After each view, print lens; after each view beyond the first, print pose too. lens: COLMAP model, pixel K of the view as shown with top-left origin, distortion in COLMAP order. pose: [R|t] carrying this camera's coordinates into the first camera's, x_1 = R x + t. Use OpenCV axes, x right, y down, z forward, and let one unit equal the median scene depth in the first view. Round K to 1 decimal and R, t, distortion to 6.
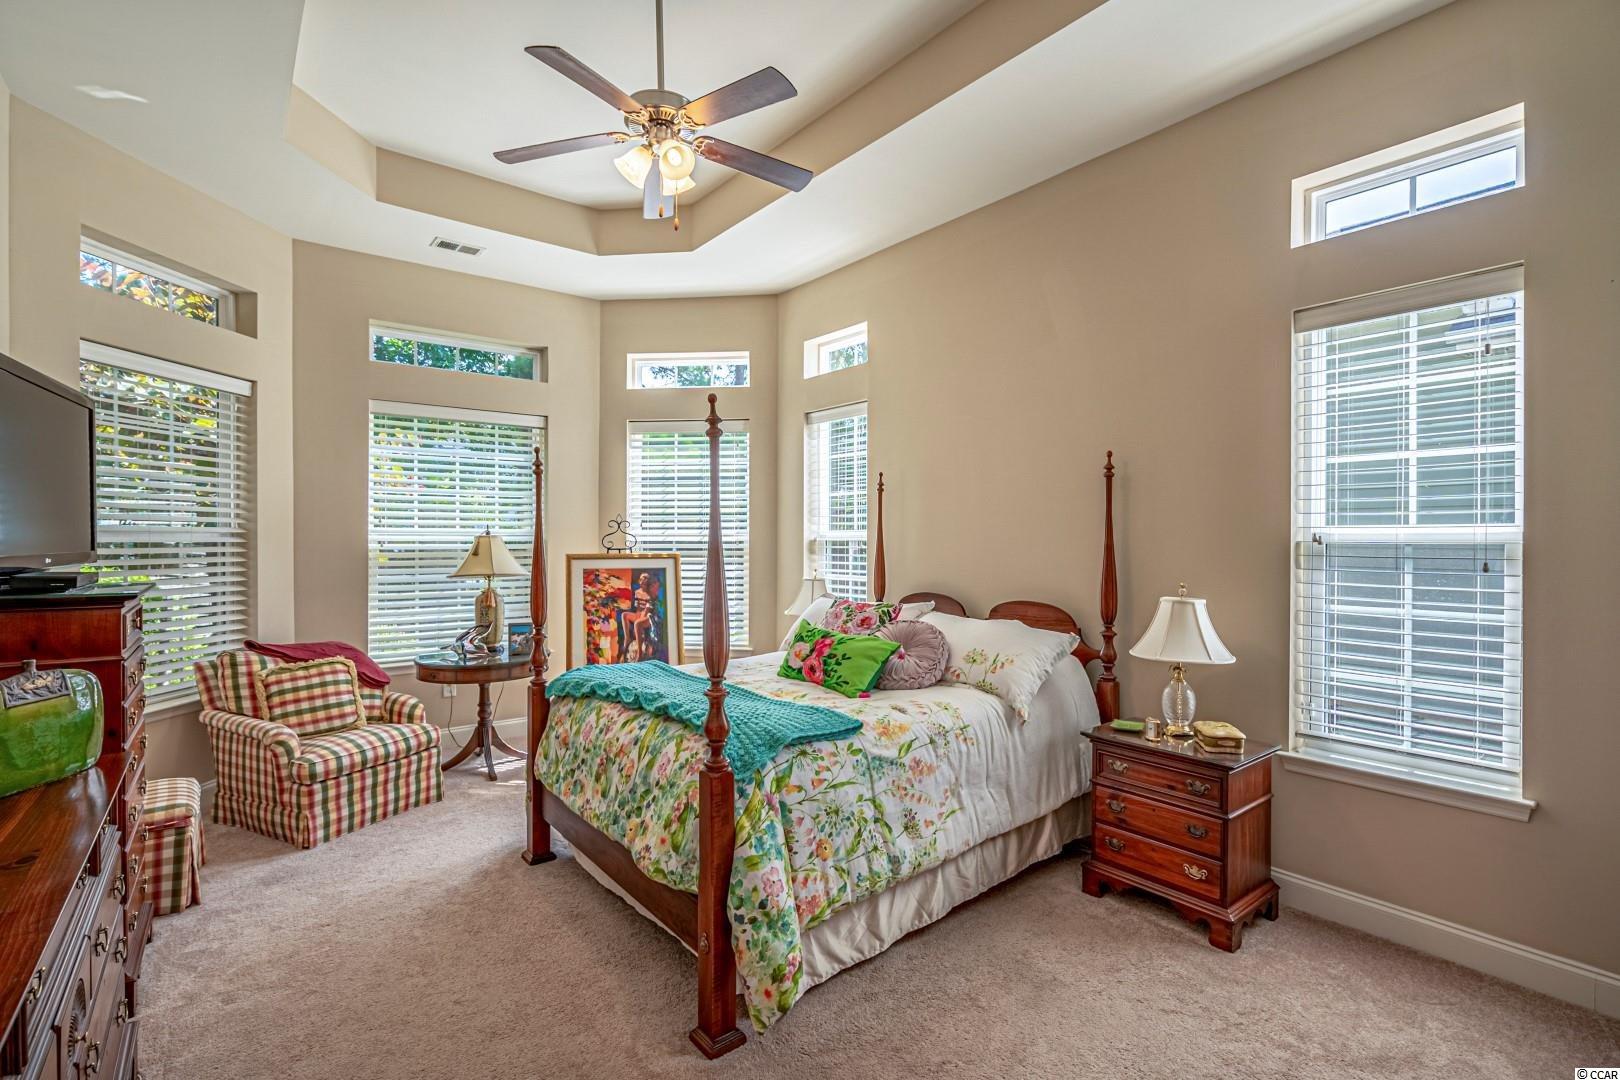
lens RADIAL K [[735.3, 0, 807.7], [0, 735.3, 544.3], [0, 0, 1]] dist [-0.005582, 0.000656]
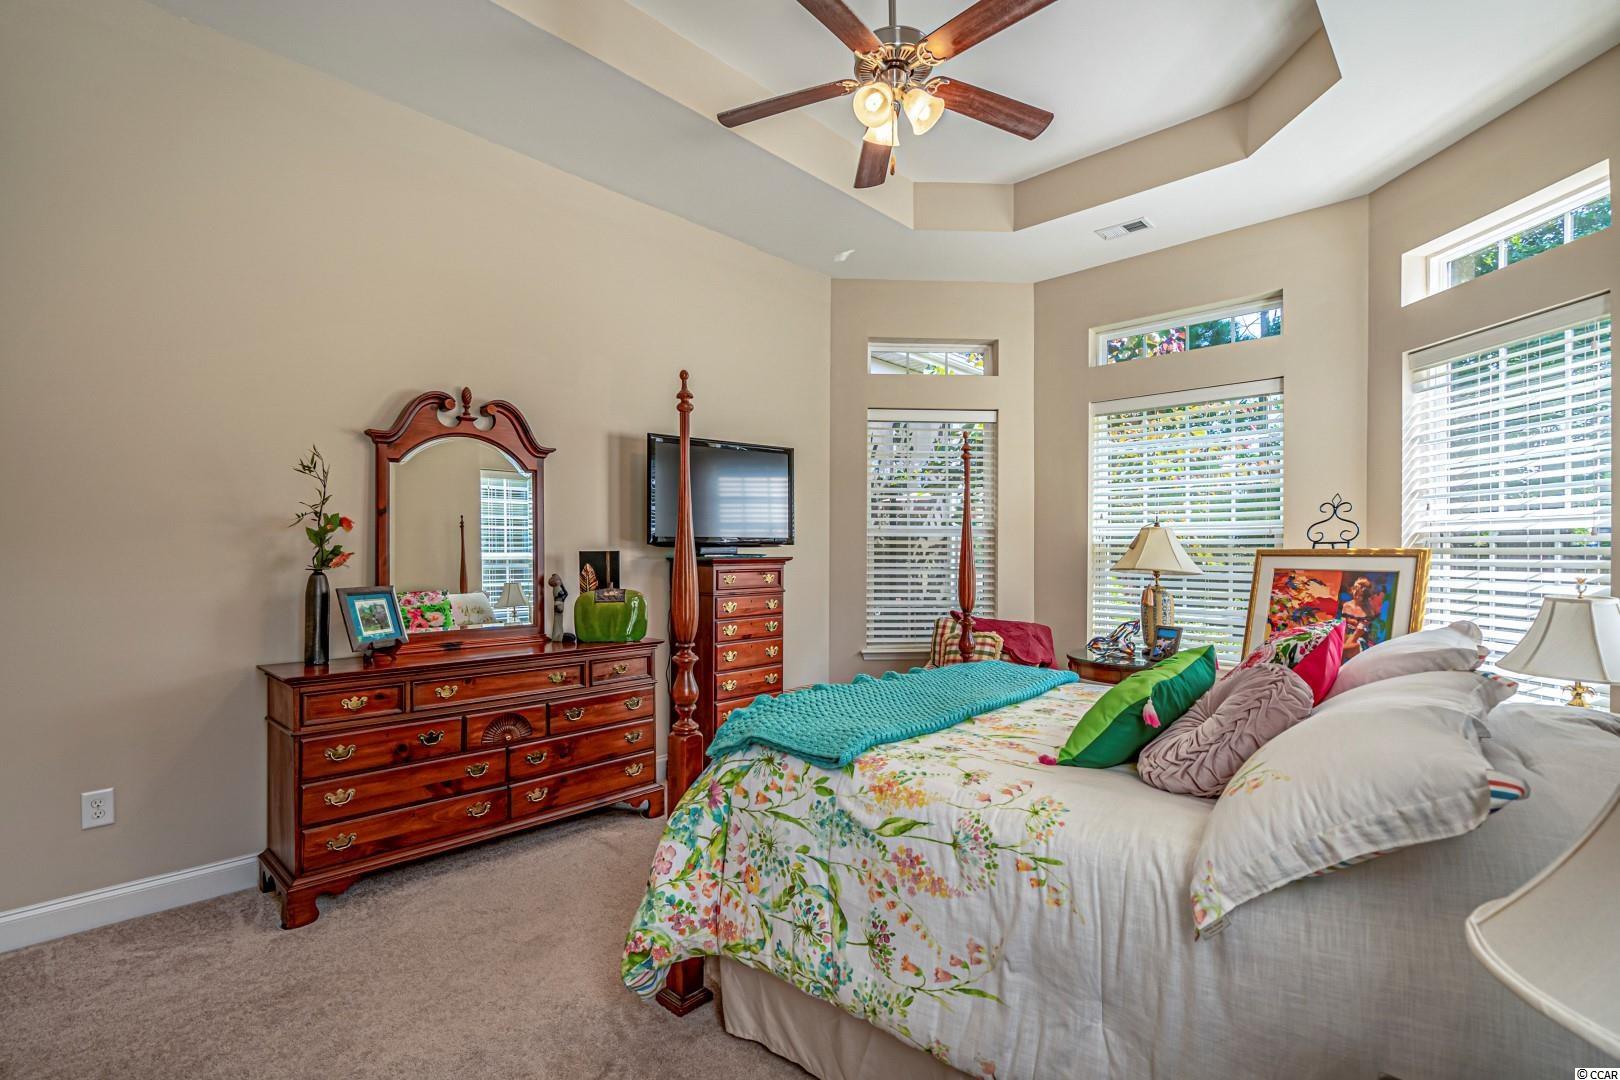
lens RADIAL K [[735.3, 0, 807.7], [0, 735.3, 544.3], [0, 0, 1]] dist [-0.005582, 0.000656]
pose [[0.147066, -0.007807, -0.989096, 0.488107], [-0.009399, 0.999913, -0.009290, 0.025965], [0.989082, 0.010663, 0.146980, 0.536628]]
